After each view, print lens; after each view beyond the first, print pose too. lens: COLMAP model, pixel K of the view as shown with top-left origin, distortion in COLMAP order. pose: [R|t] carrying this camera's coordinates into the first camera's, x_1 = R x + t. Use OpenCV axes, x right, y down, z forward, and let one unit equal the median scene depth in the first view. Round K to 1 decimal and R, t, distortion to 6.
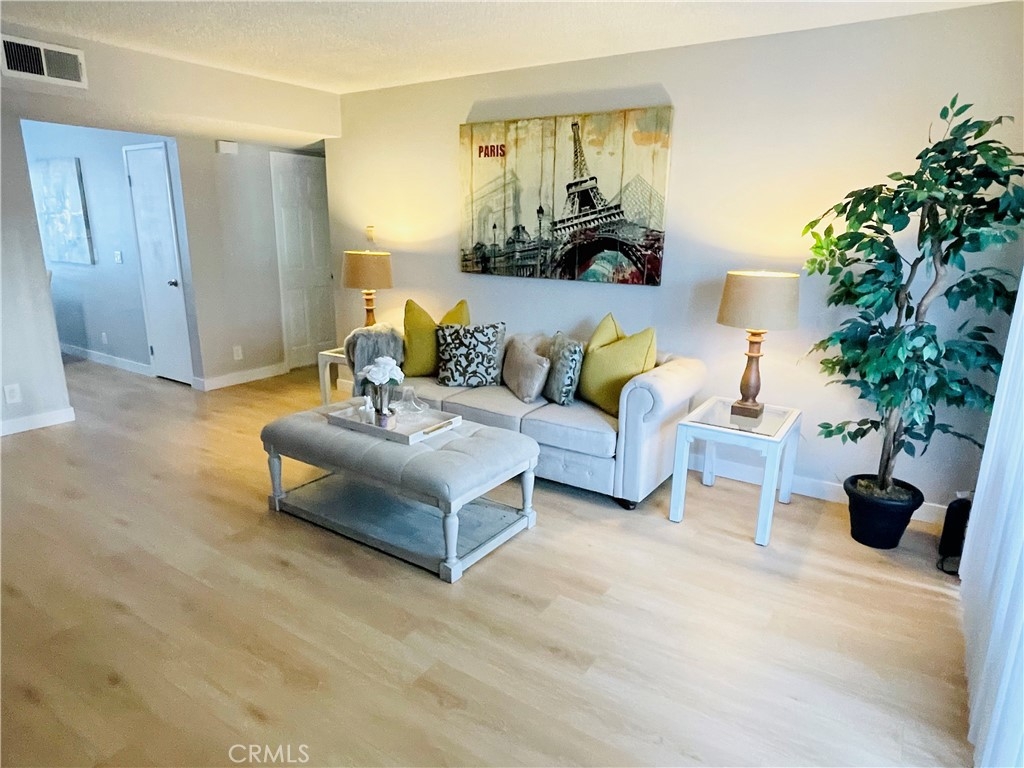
lens RADIAL K [[627.7, 0, 510.5], [0, 627.7, 384.1], [0, 0, 1]] dist [0.004781, 0.001089]
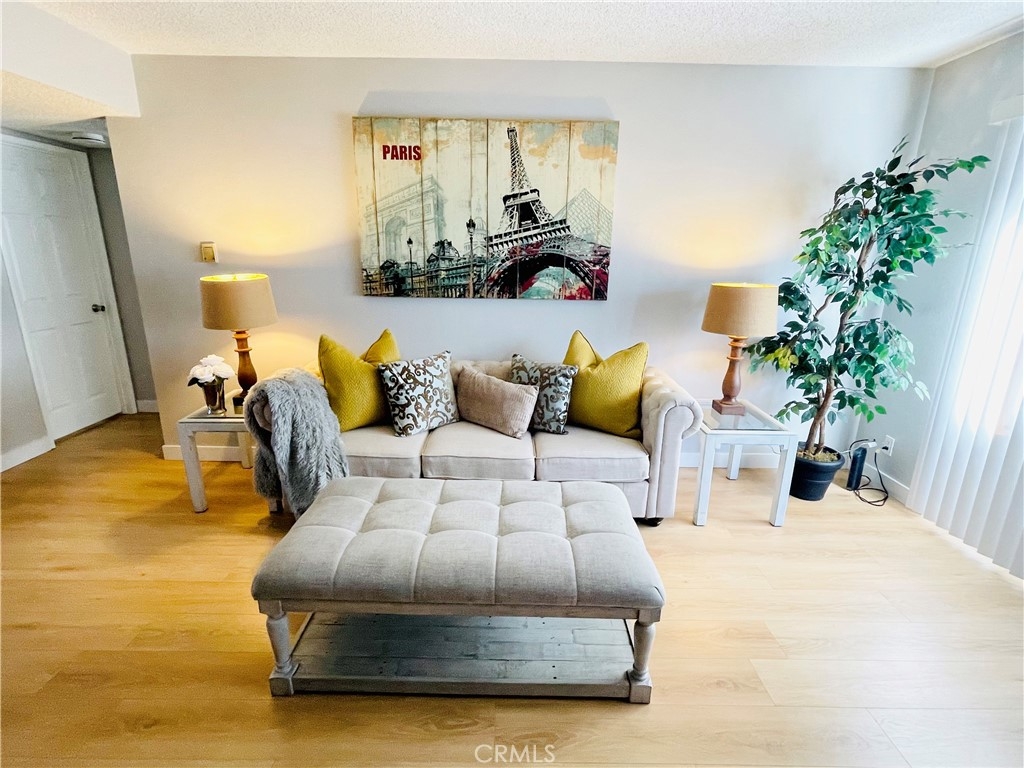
lens RADIAL K [[498.6, 0, 512.8], [0, 498.6, 385.9], [0, 0, 1]] dist [-0.003206, -0.000881]
pose [[0.832462, -0.155285, 0.531877, -0.328593], [0.133621, 0.987857, 0.079276, -0.095770], [-0.537728, 0.005076, 0.843103, 0.366741]]
